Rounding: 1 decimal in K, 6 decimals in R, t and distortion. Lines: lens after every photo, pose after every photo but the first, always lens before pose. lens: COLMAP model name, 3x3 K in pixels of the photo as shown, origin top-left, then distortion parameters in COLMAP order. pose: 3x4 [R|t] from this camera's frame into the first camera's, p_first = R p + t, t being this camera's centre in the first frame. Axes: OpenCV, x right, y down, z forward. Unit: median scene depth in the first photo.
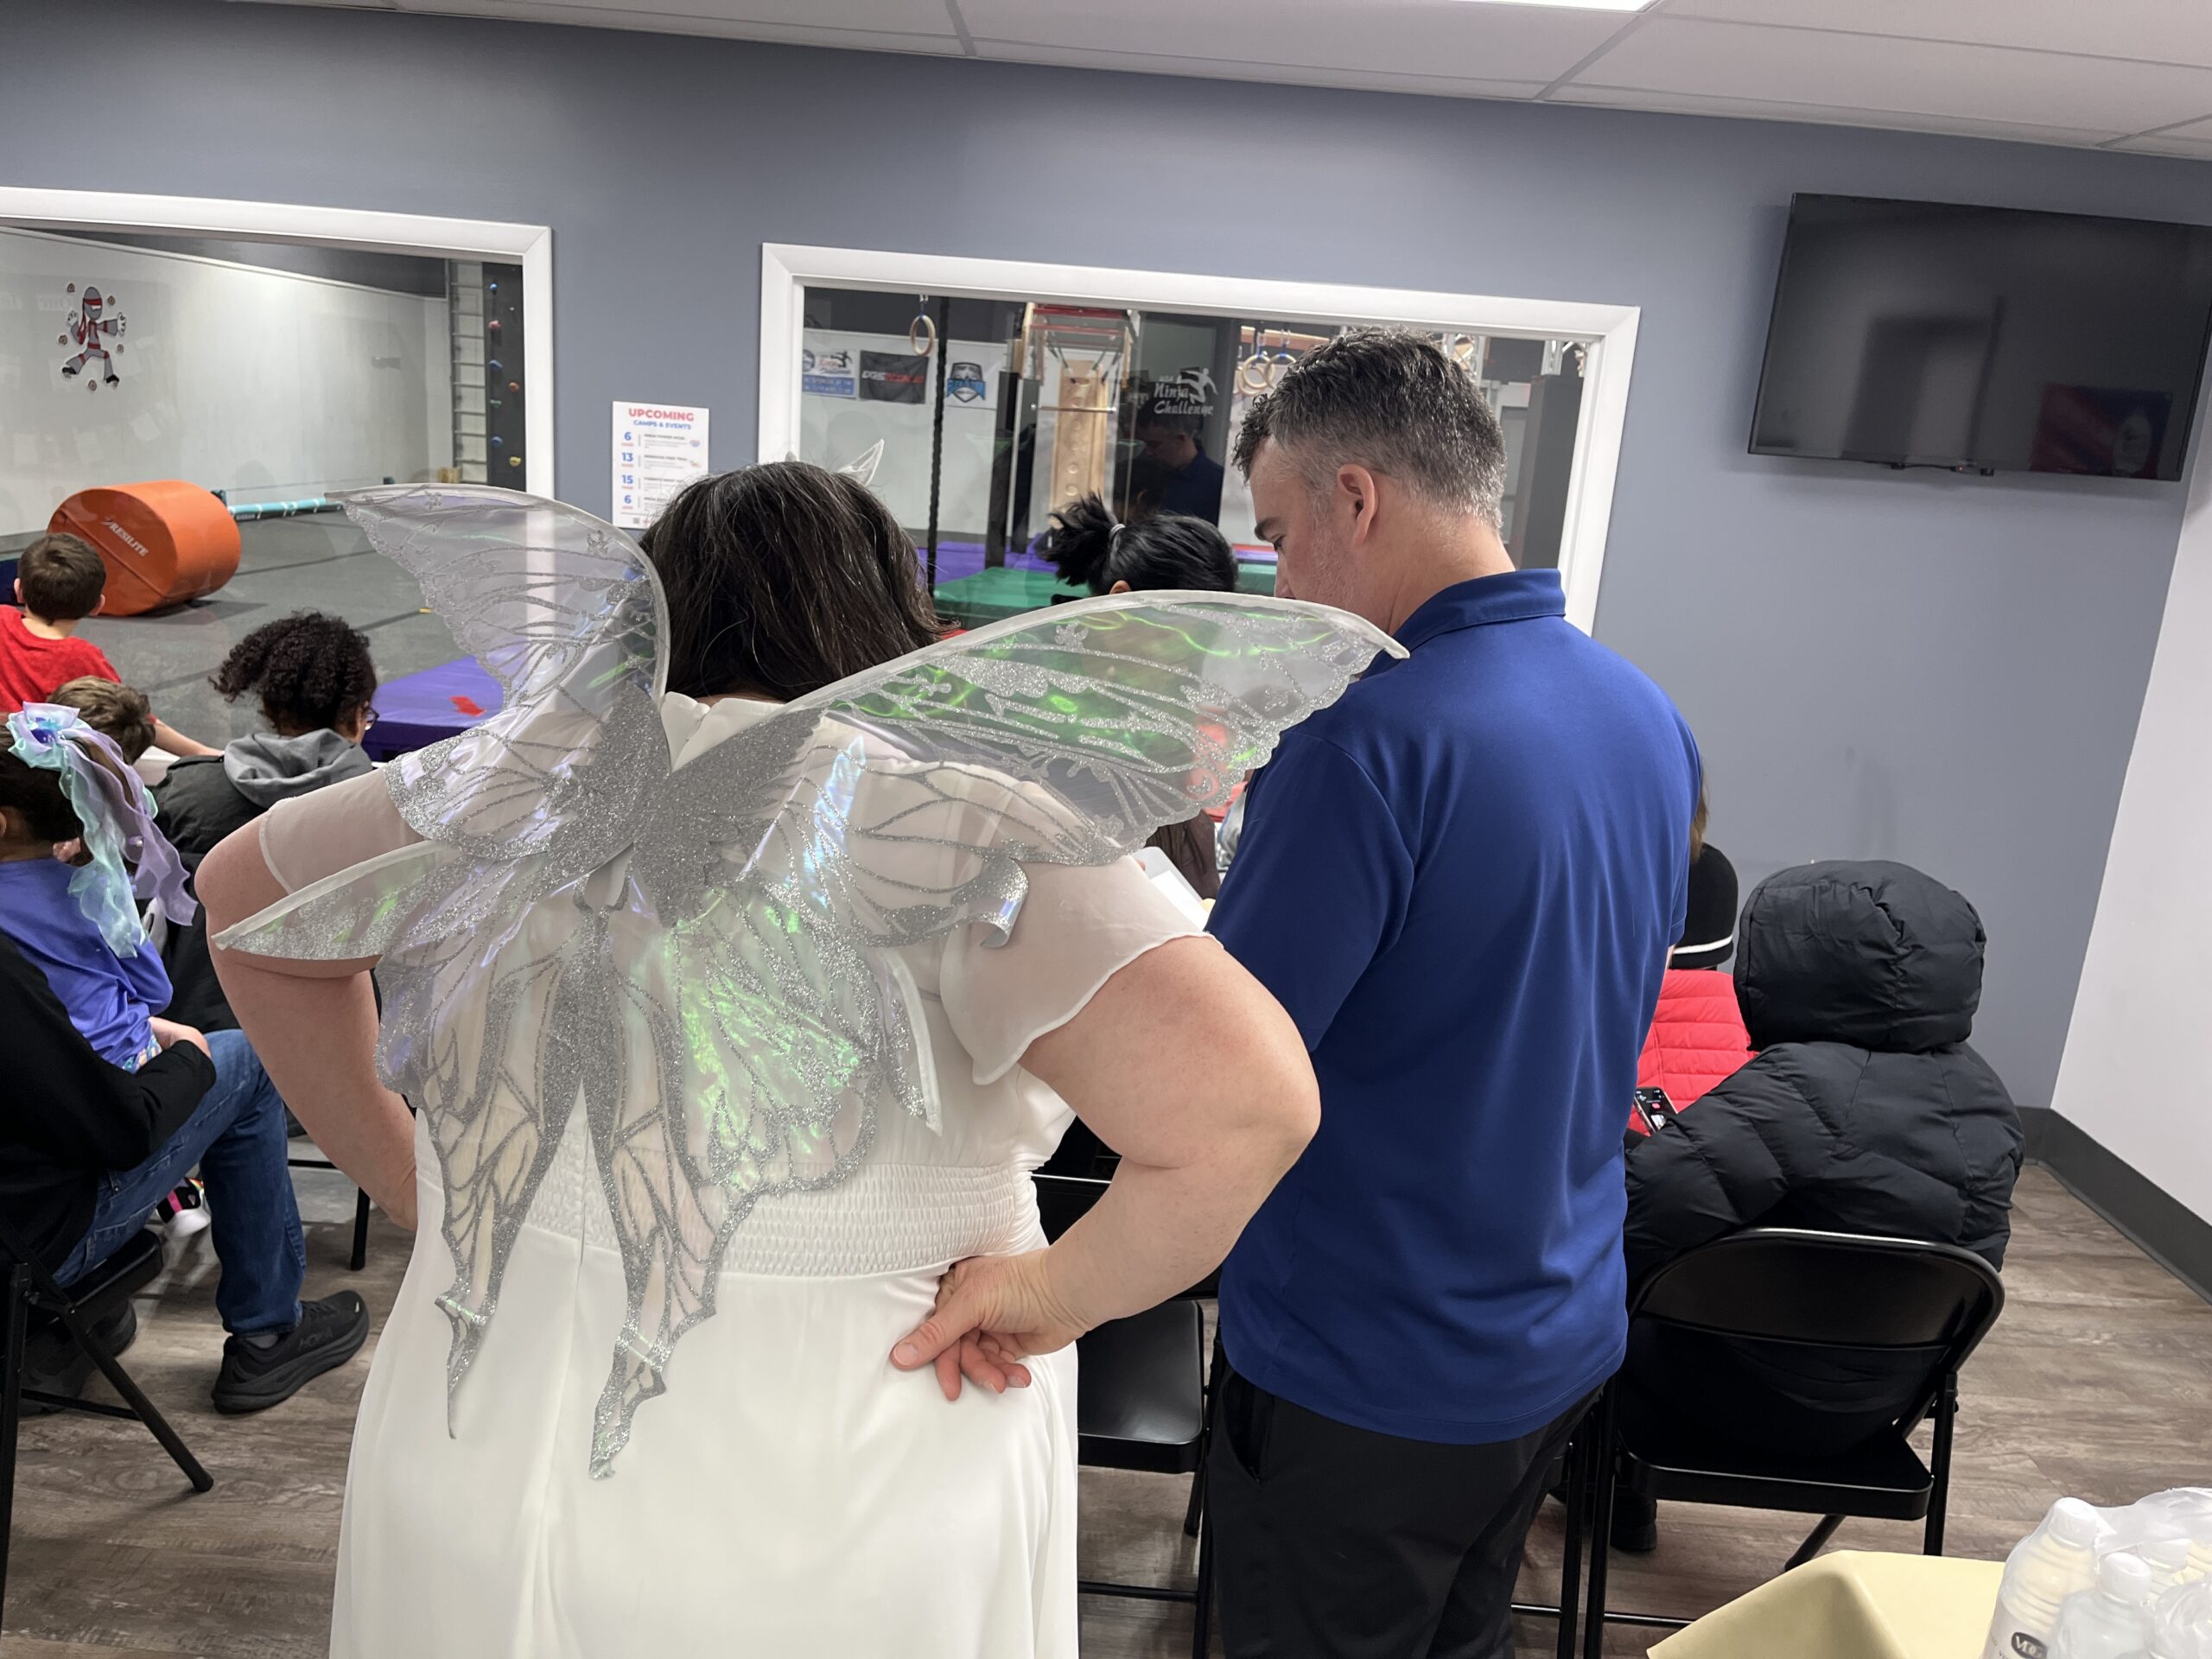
lens RADIAL K [[1677.4, 0, 1090.0], [0, 1677.4, 840.5], [0, 0, 1]] dist [0.071063, -0.074204]
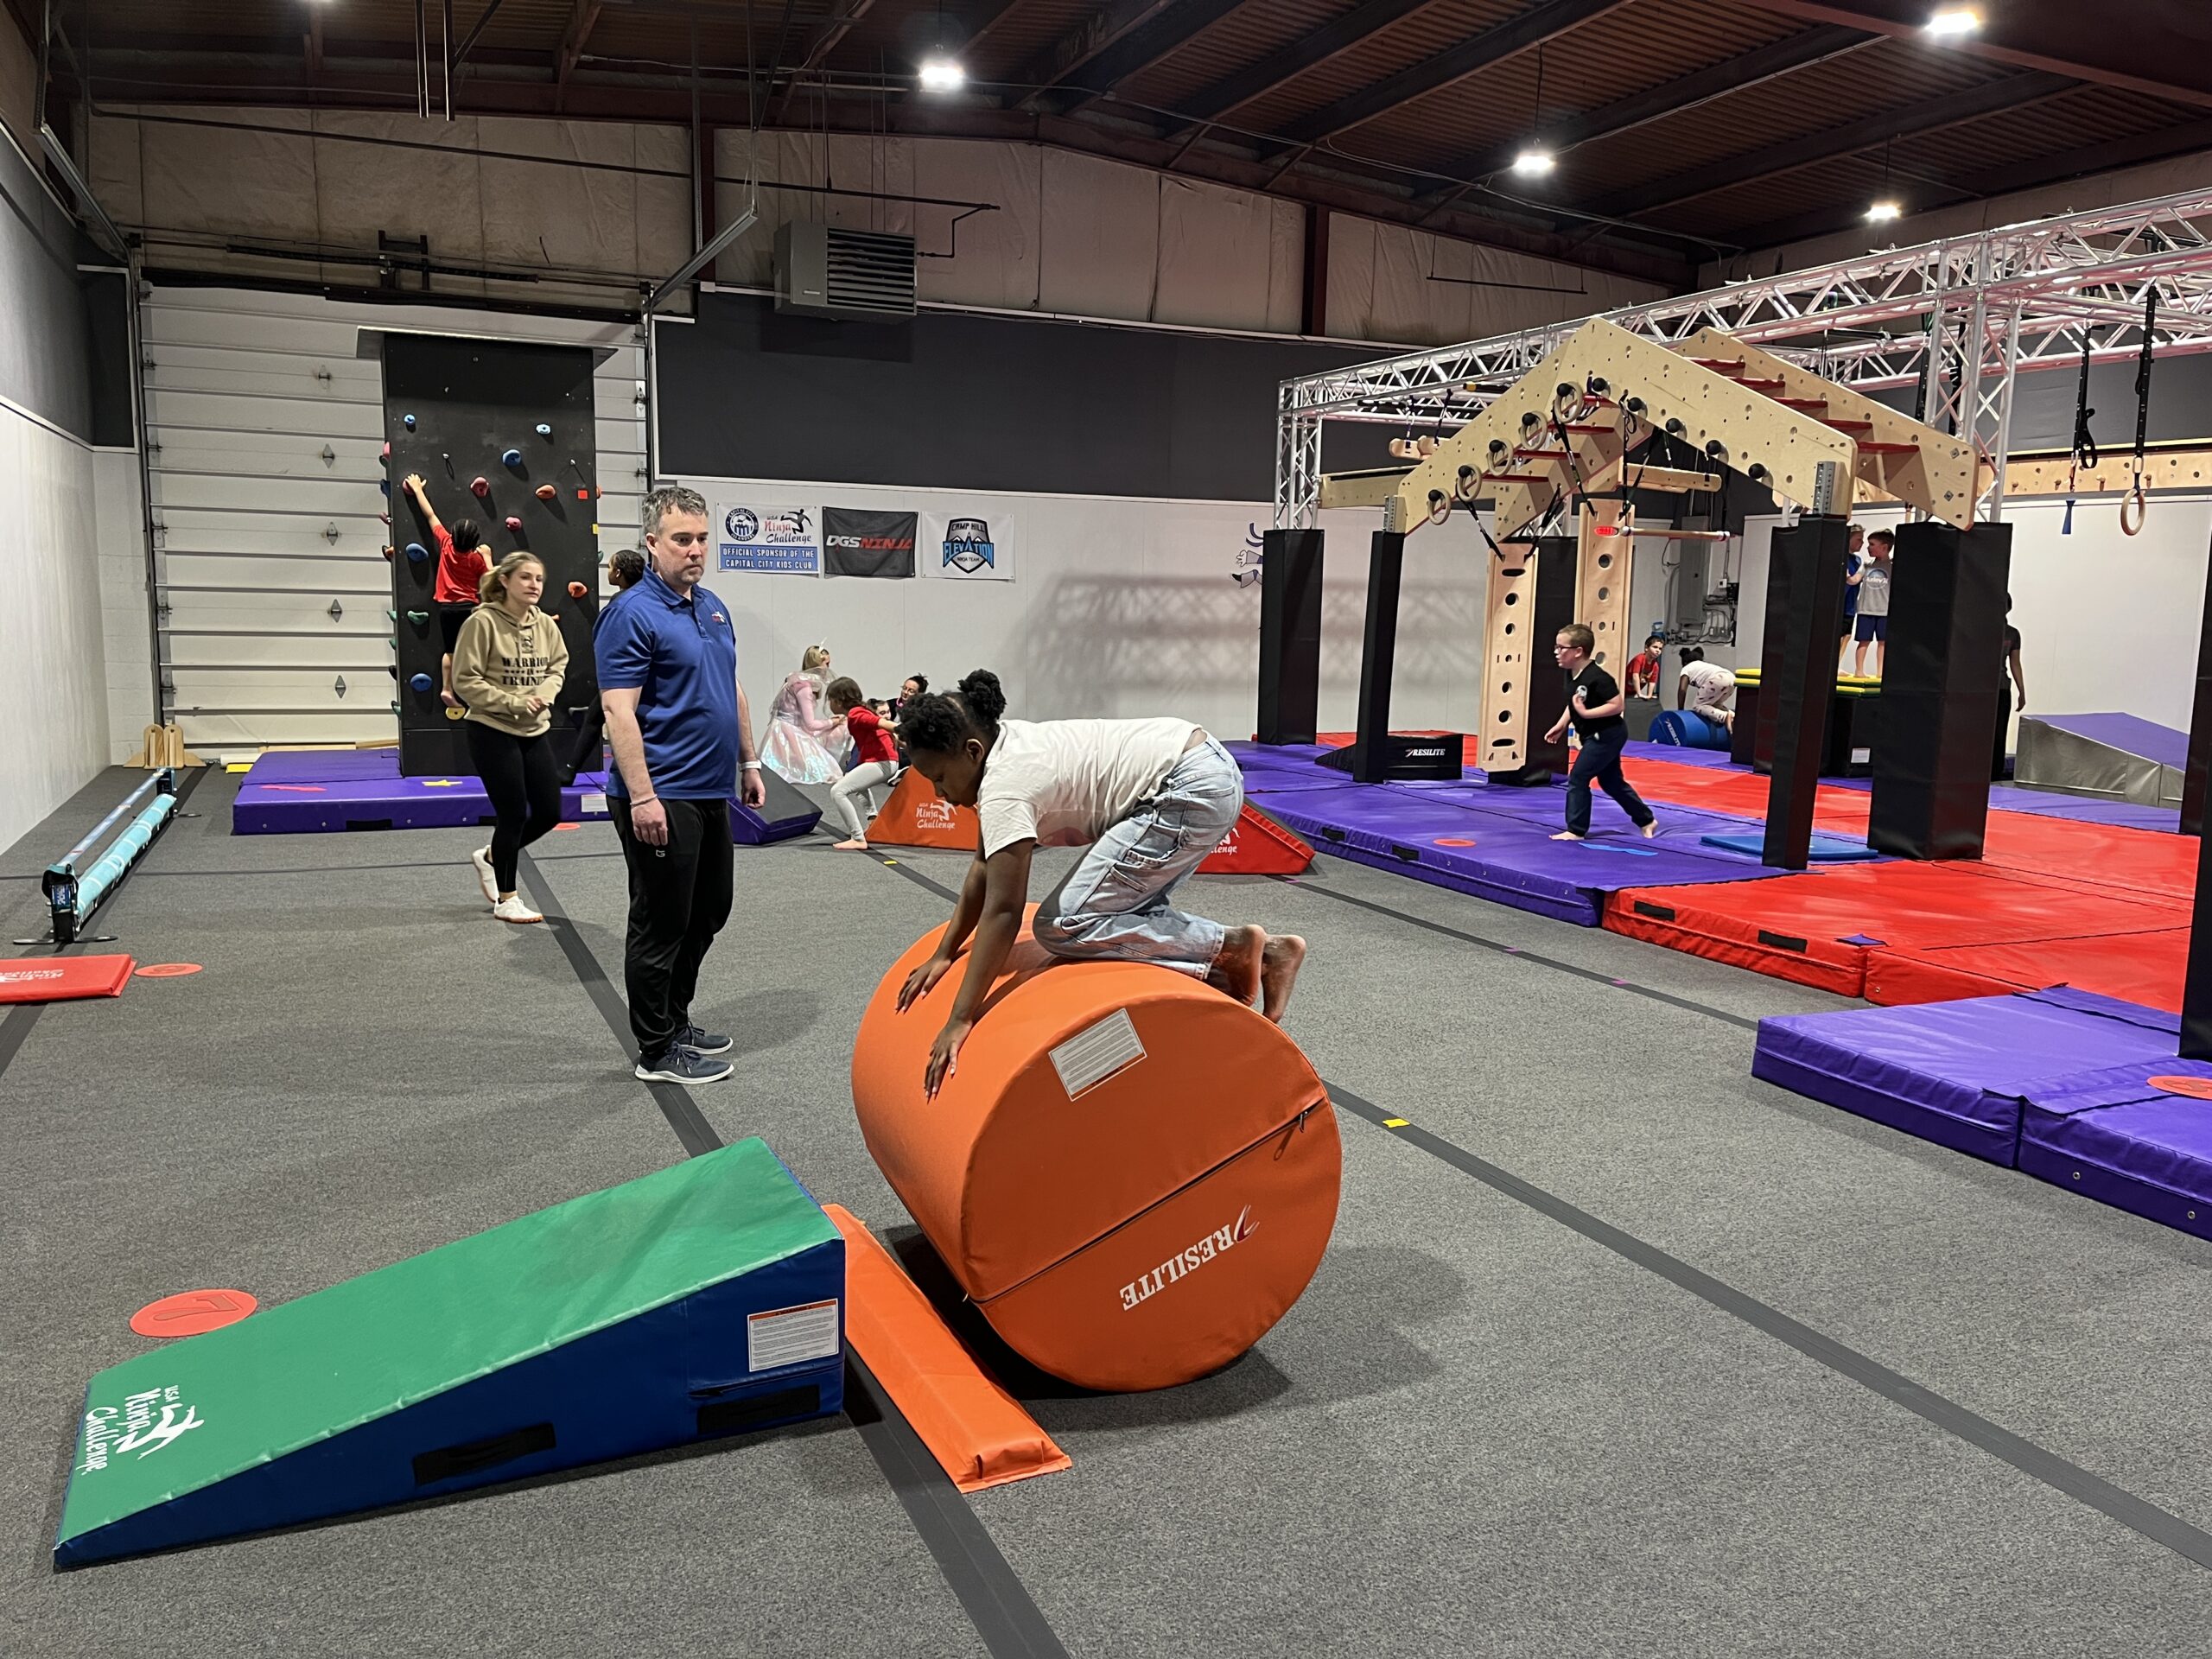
lens RADIAL K [[1677.4, 0, 1119.0], [0, 1677.4, 830.1], [0, 0, 1]] dist [0.071063, -0.074204]
pose [[0.910573, -0.113815, 0.397371, -0.483881], [0.148773, 0.987159, -0.058170, -0.153258], [-0.385648, 0.112086, 0.915812, 0.509718]]
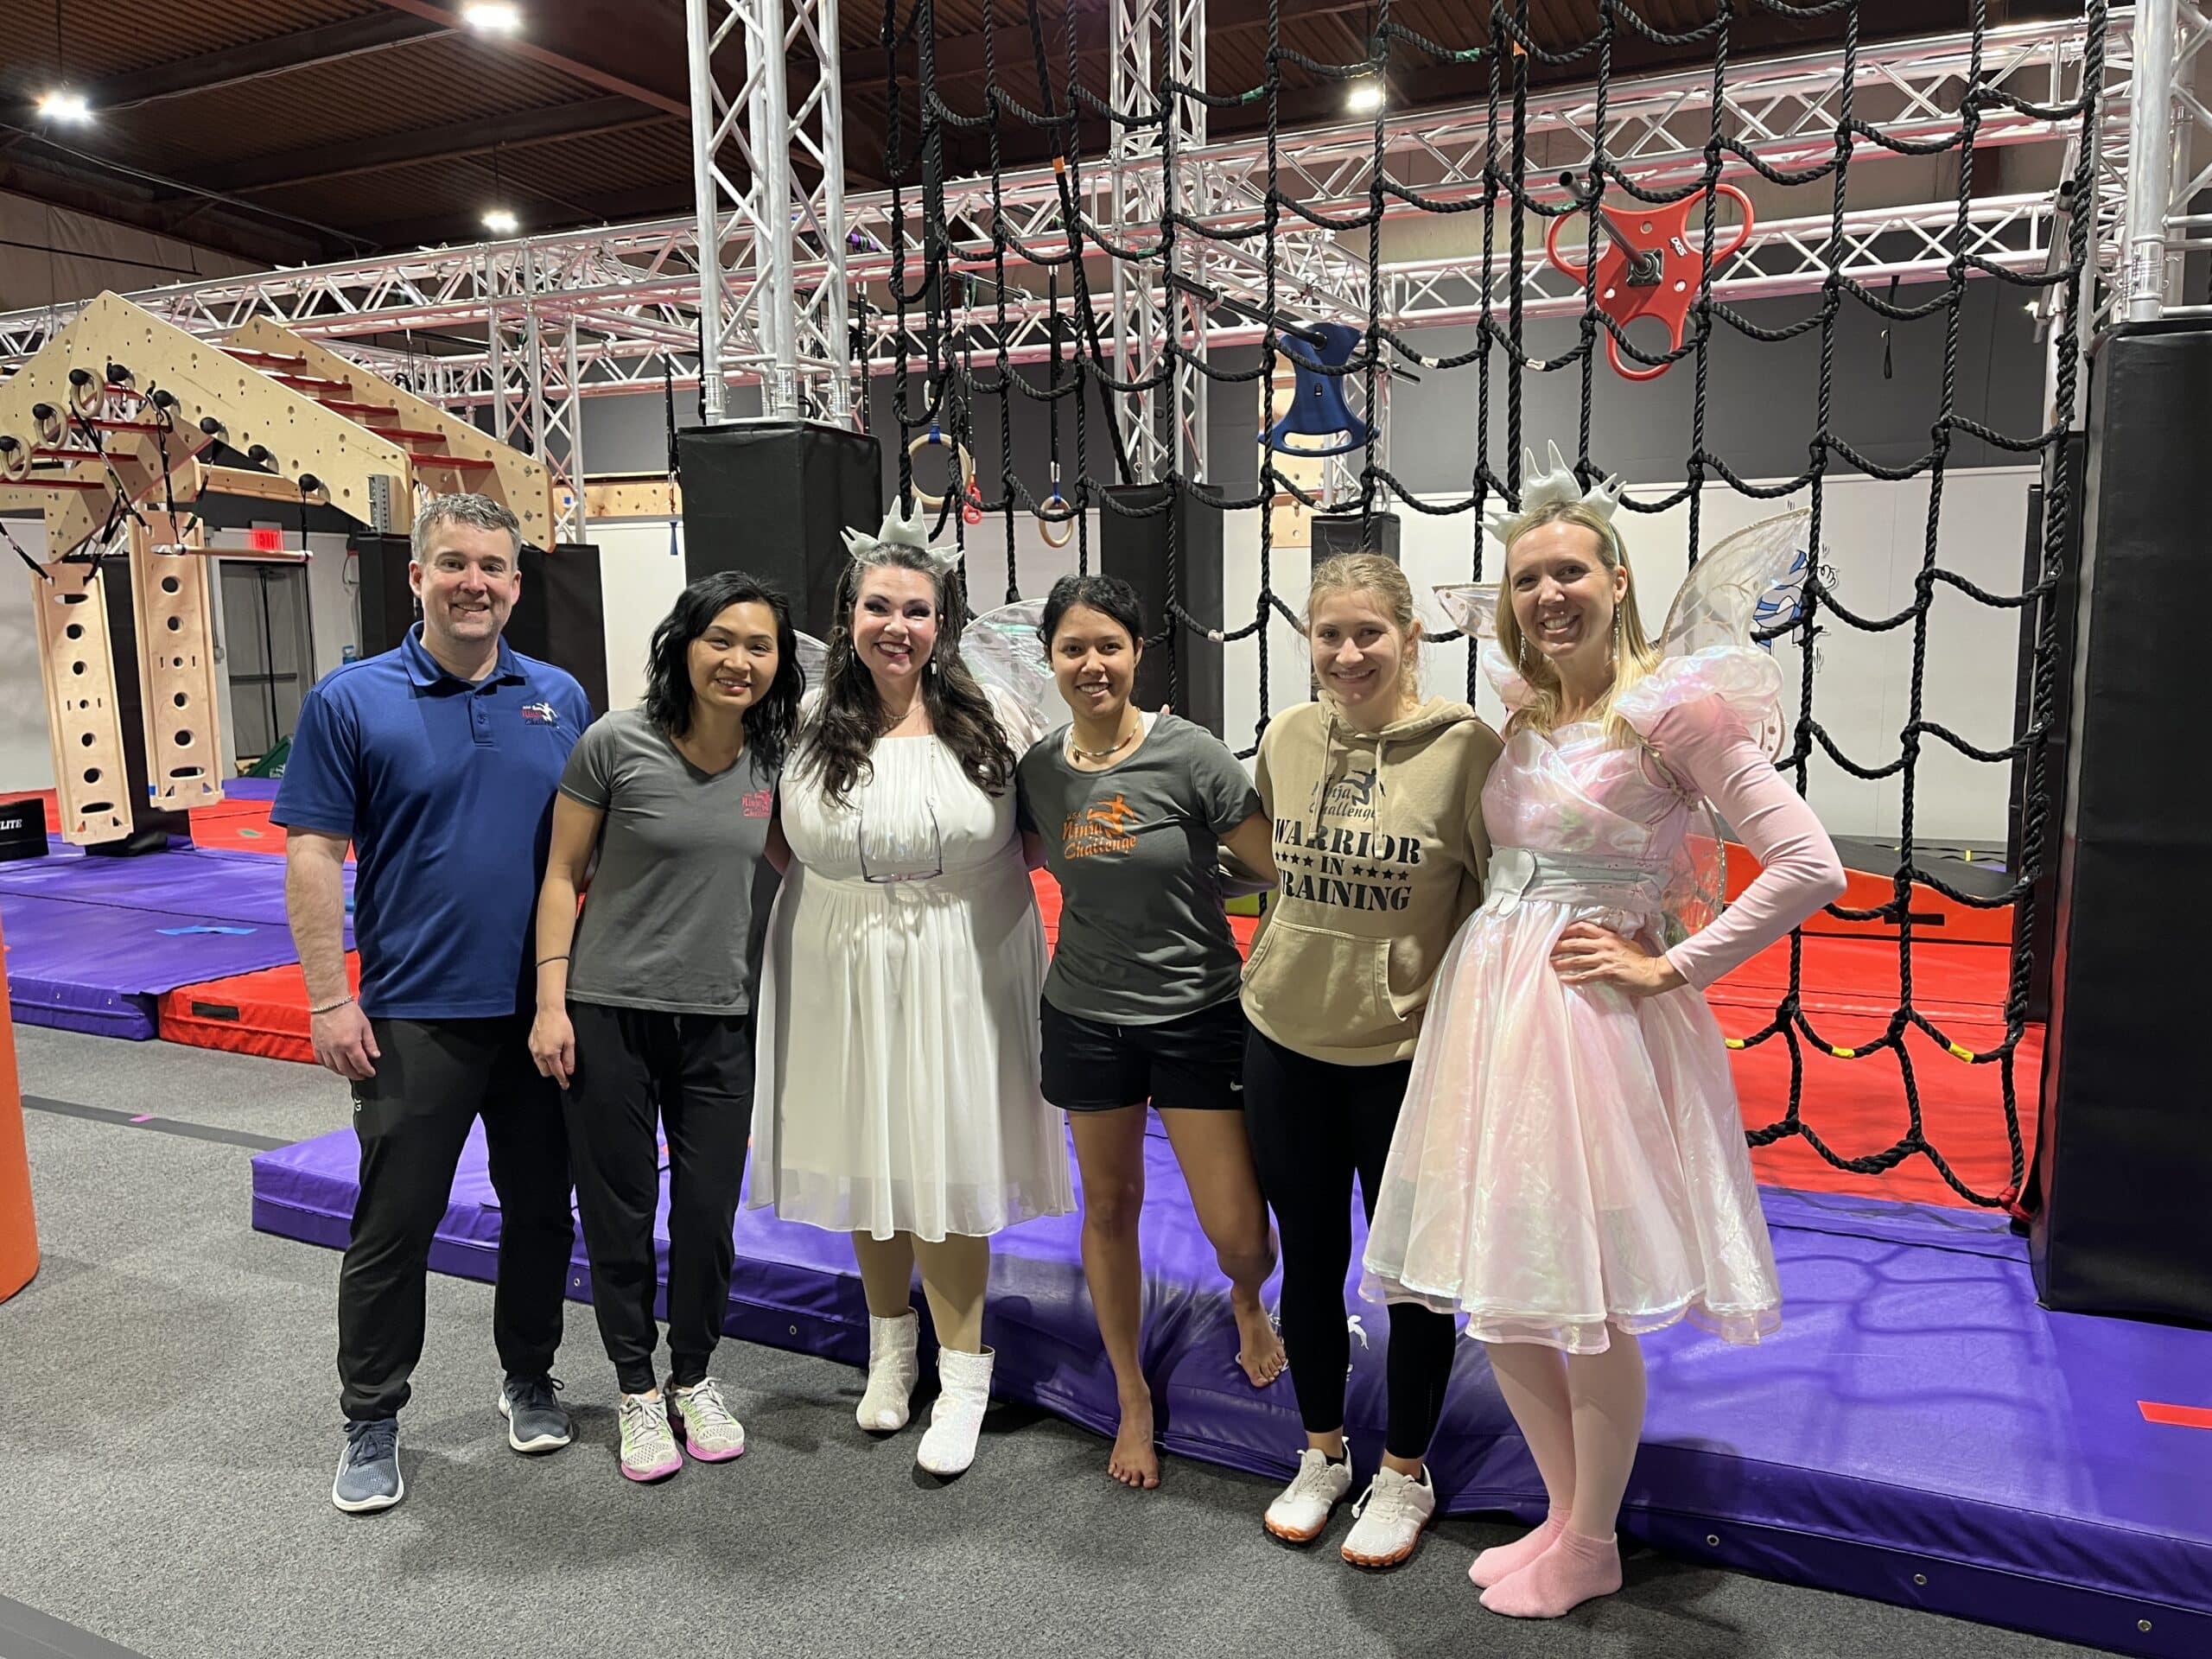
lens RADIAL K [[1677.4, 0, 1098.6], [0, 1677.4, 851.7], [0, 0, 1]] dist [0.071063, -0.074204]
pose [[0.452884, -0.202701, 0.868221, -0.397111], [0.261713, 0.961137, 0.087879, -0.152654], [-0.852293, 0.187426, 0.488333, 0.513883]]
